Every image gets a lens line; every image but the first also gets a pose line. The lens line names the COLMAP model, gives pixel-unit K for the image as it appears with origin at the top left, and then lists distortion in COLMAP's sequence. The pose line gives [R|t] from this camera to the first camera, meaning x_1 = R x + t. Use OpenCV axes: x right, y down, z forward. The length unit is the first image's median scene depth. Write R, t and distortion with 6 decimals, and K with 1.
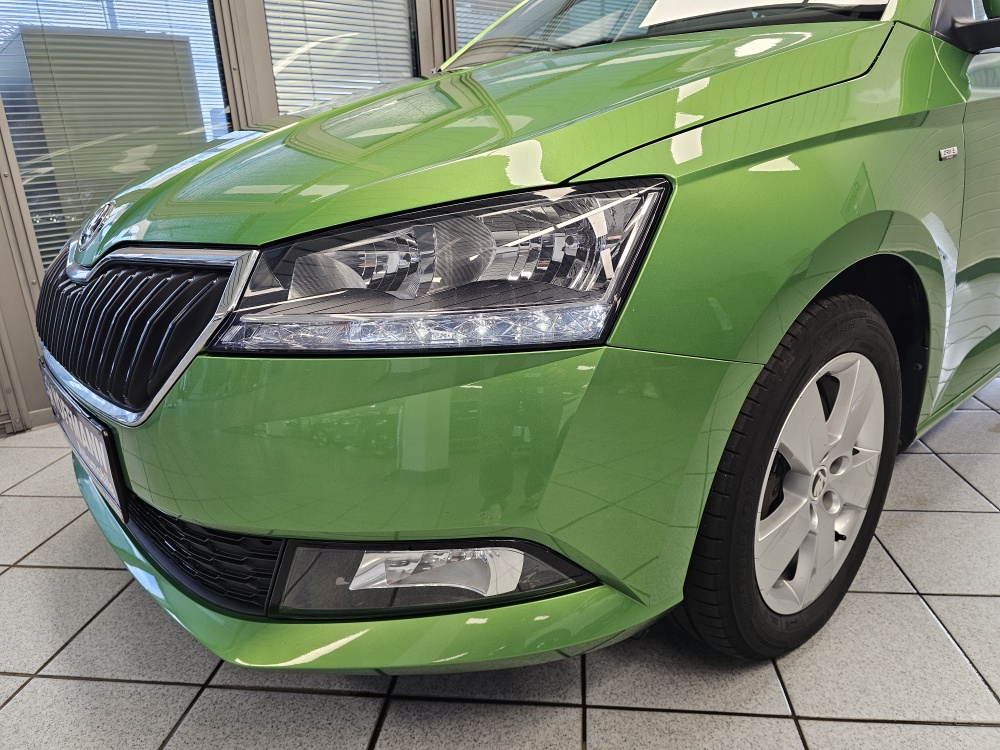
lens RADIAL K [[678.6, 0, 510.7], [0, 678.6, 373.4], [0, 0, 1]] dist [0.103628, 0.000278]
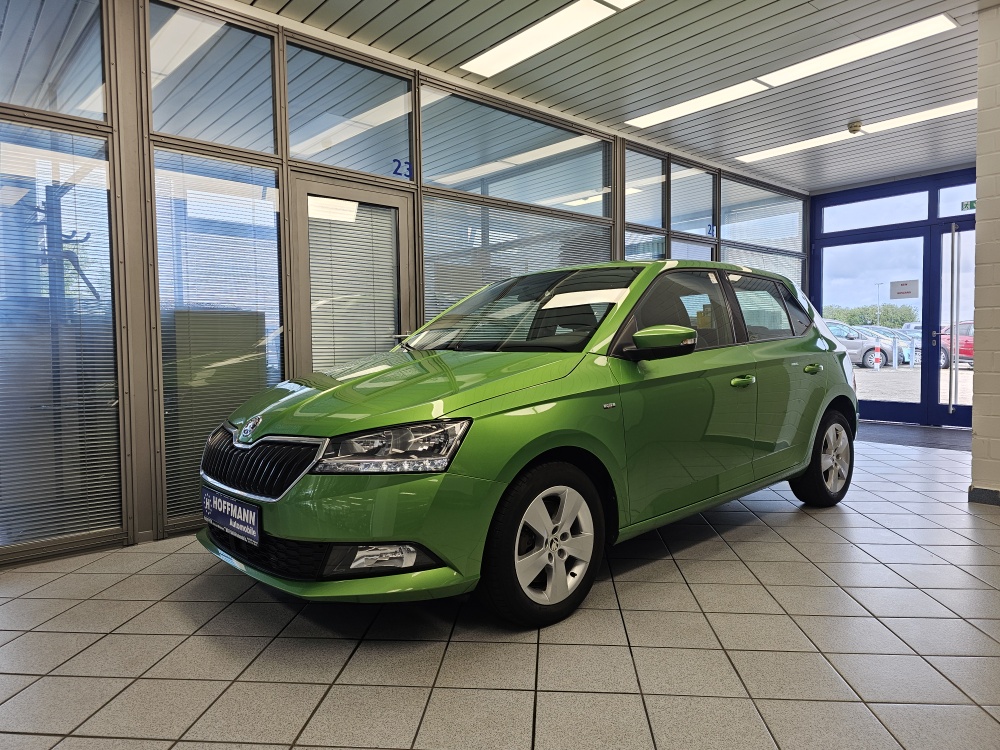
lens RADIAL K [[671.4, 0, 500.1], [0, 671.4, 367.5], [0, 0, 1]] dist [0.073915, -0.089751]
pose [[0.999609, 0.026506, 0.008922, 0.300537], [-0.022956, 0.959843, -0.279596, 0.299195], [-0.015975, 0.279282, 0.960076, -1.748731]]
